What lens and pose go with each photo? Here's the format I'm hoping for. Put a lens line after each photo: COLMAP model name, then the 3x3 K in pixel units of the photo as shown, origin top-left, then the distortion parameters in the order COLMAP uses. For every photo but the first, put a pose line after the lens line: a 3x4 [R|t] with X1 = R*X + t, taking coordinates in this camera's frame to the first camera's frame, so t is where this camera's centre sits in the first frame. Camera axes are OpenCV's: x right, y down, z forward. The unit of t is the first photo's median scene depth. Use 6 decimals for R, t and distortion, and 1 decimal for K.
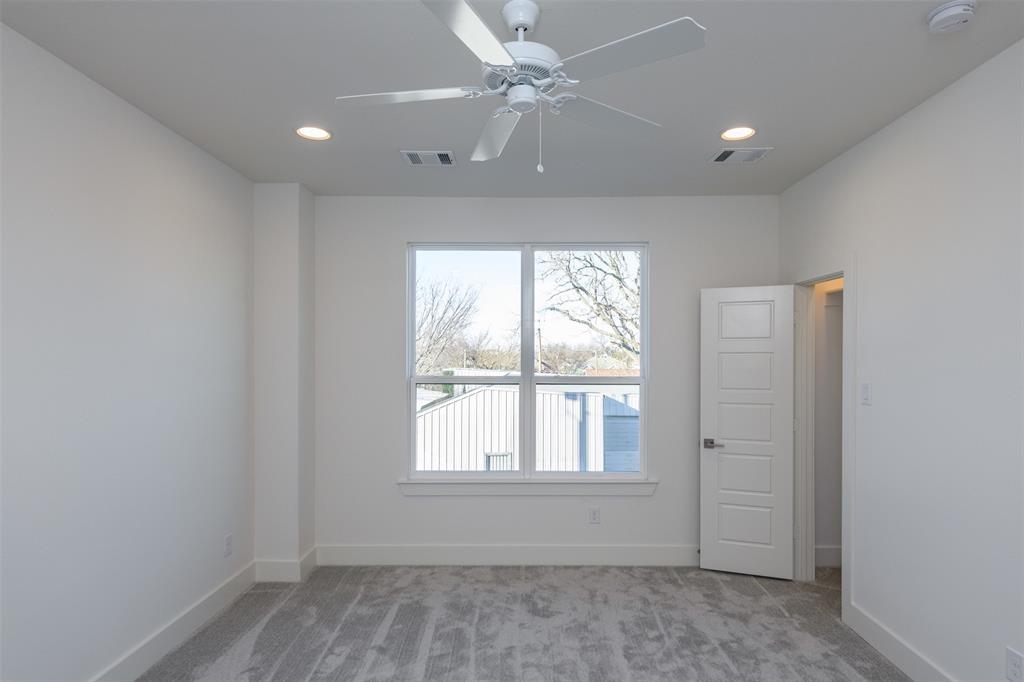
lens RADIAL K [[581.9, 0, 525.1], [0, 581.9, 363.2], [0, 0, 1]] dist [0.020242, -0.001295]
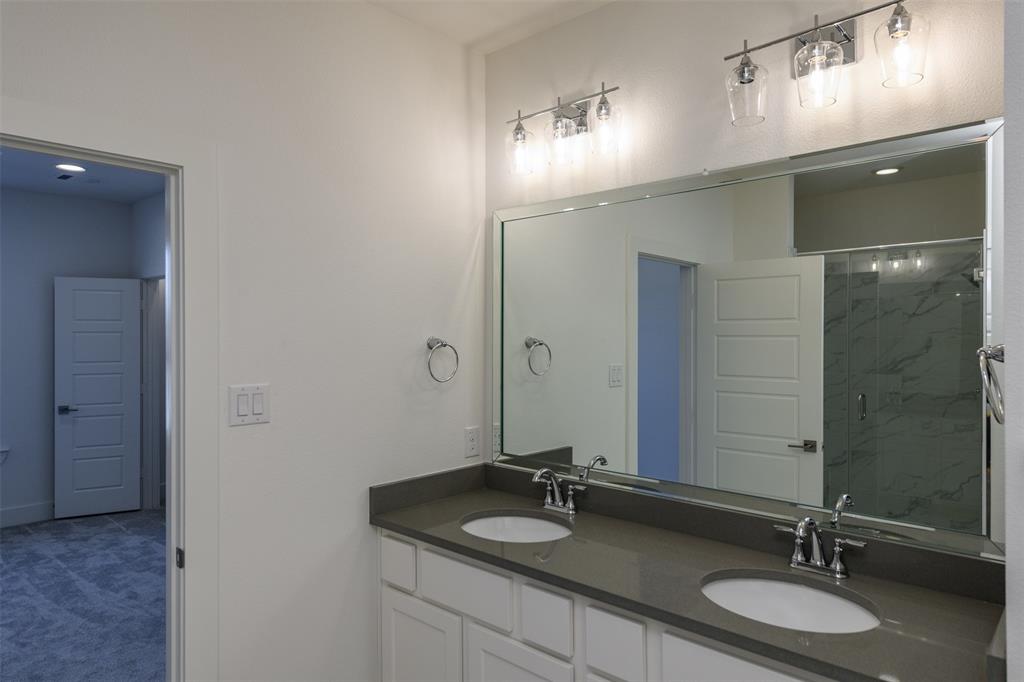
lens RADIAL K [[671.6, 0, 542.8], [0, 671.6, 331.7], [0, 0, 1]] dist [0.012298, 0.003890]
pose [[0.671531, -0.002412, 0.740972, -0.045918], [0.006747, 0.999973, -0.002860, -0.008549], [-0.740946, 0.006920, 0.671529, -0.651336]]
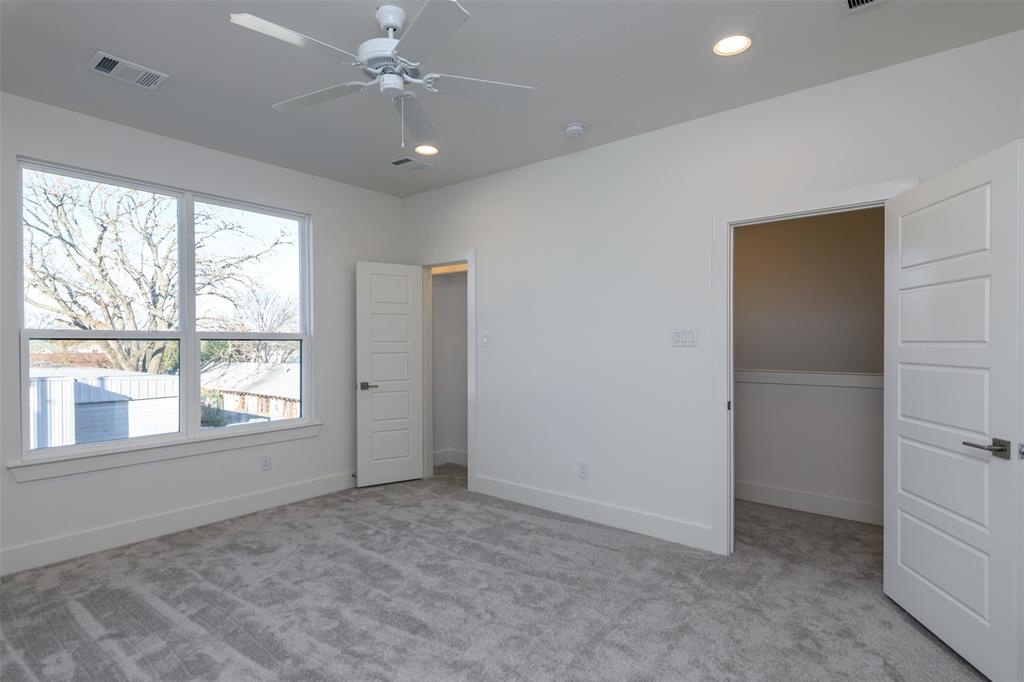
lens RADIAL K [[522.6, 0, 522.2], [0, 522.6, 346.7], [0, 0, 1]] dist [0.017228, -0.004867]
pose [[0.618643, -0.008879, 0.785622, -0.374826], [0.008361, 0.999954, 0.004718, 0.053891], [-0.785627, 0.003650, 0.618689, 0.042977]]
